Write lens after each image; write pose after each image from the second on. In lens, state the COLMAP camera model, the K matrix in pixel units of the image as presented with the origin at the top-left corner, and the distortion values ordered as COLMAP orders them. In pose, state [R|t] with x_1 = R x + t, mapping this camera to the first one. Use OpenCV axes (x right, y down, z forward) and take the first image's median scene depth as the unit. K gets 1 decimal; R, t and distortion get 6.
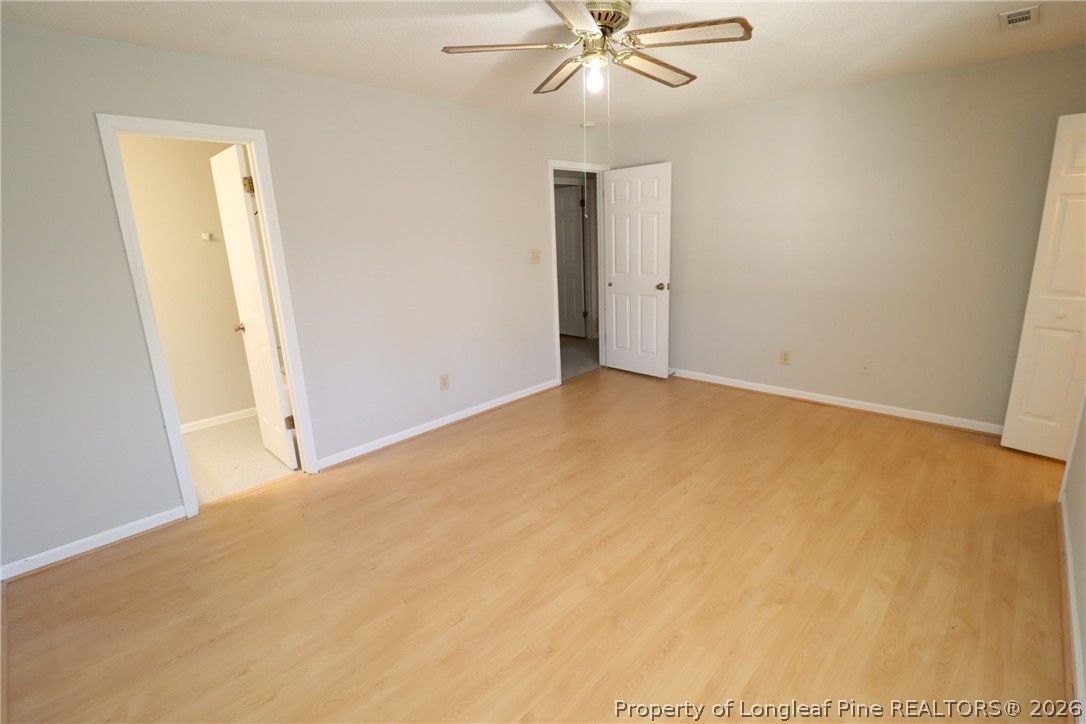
lens RADIAL K [[502.2, 0, 554.6], [0, 502.2, 353.0], [0, 0, 1]] dist [0.003623, -0.015850]
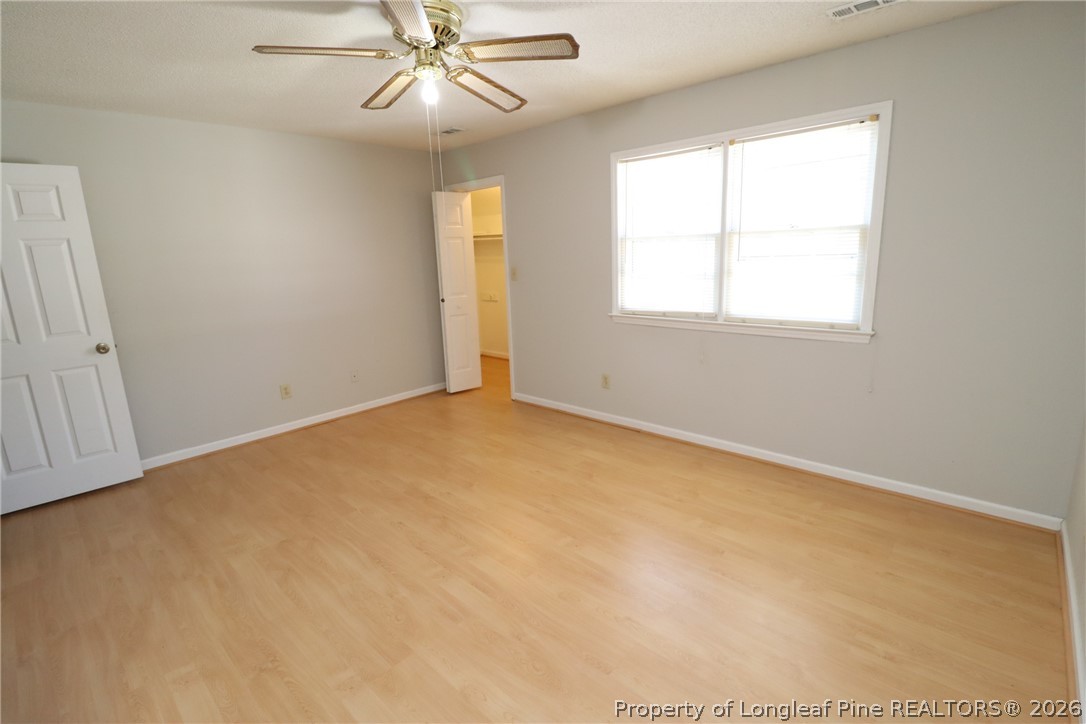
lens RADIAL K [[502.2, 0, 554.6], [0, 502.2, 353.0], [0, 0, 1]] dist [0.003623, -0.015850]
pose [[-0.008130, -0.166383, 0.986028, -0.707772], [0.270956, 0.948804, 0.162336, -0.112718], [-0.962557, 0.268490, 0.037369, 0.631556]]
